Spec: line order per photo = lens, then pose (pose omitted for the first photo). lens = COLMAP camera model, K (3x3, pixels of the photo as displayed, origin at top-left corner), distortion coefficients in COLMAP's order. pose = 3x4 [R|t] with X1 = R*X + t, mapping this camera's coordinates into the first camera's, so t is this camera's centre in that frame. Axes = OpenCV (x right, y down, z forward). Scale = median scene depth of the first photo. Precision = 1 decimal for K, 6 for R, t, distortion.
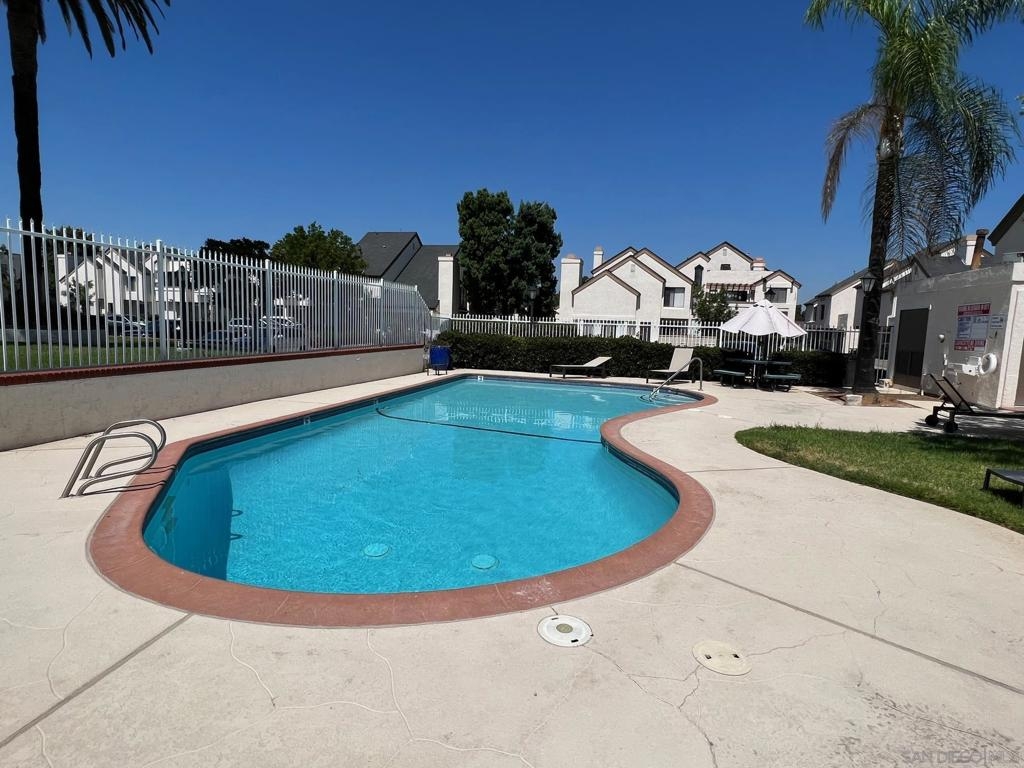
lens RADIAL K [[534.1, 0, 512.0], [0, 534.1, 384.0], [0, 0, 1]] dist [-0.003230, -0.001183]
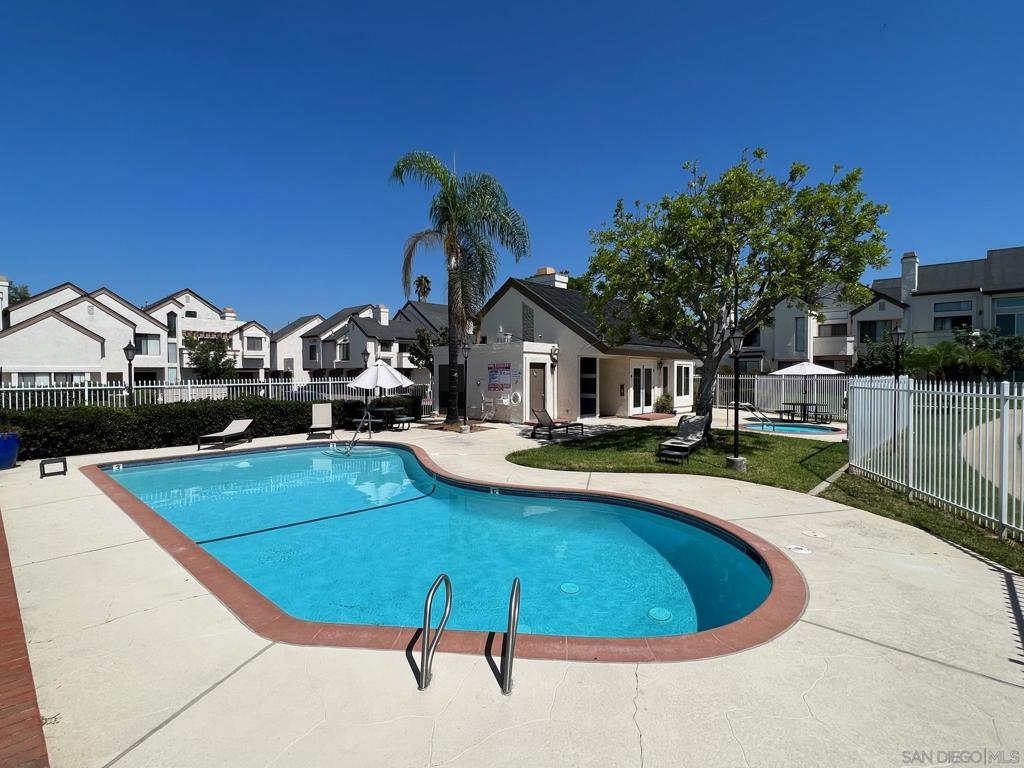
lens RADIAL K [[492.0, 0, 512.0], [0, 492.0, 384.0], [0, 0, 1]] dist [-0.002986, -0.000386]
pose [[0.505177, -0.056168, 0.861186, -0.112655], [0.117690, 0.993041, -0.004270, -0.018270], [-0.854953, 0.103510, 0.508272, 0.045177]]
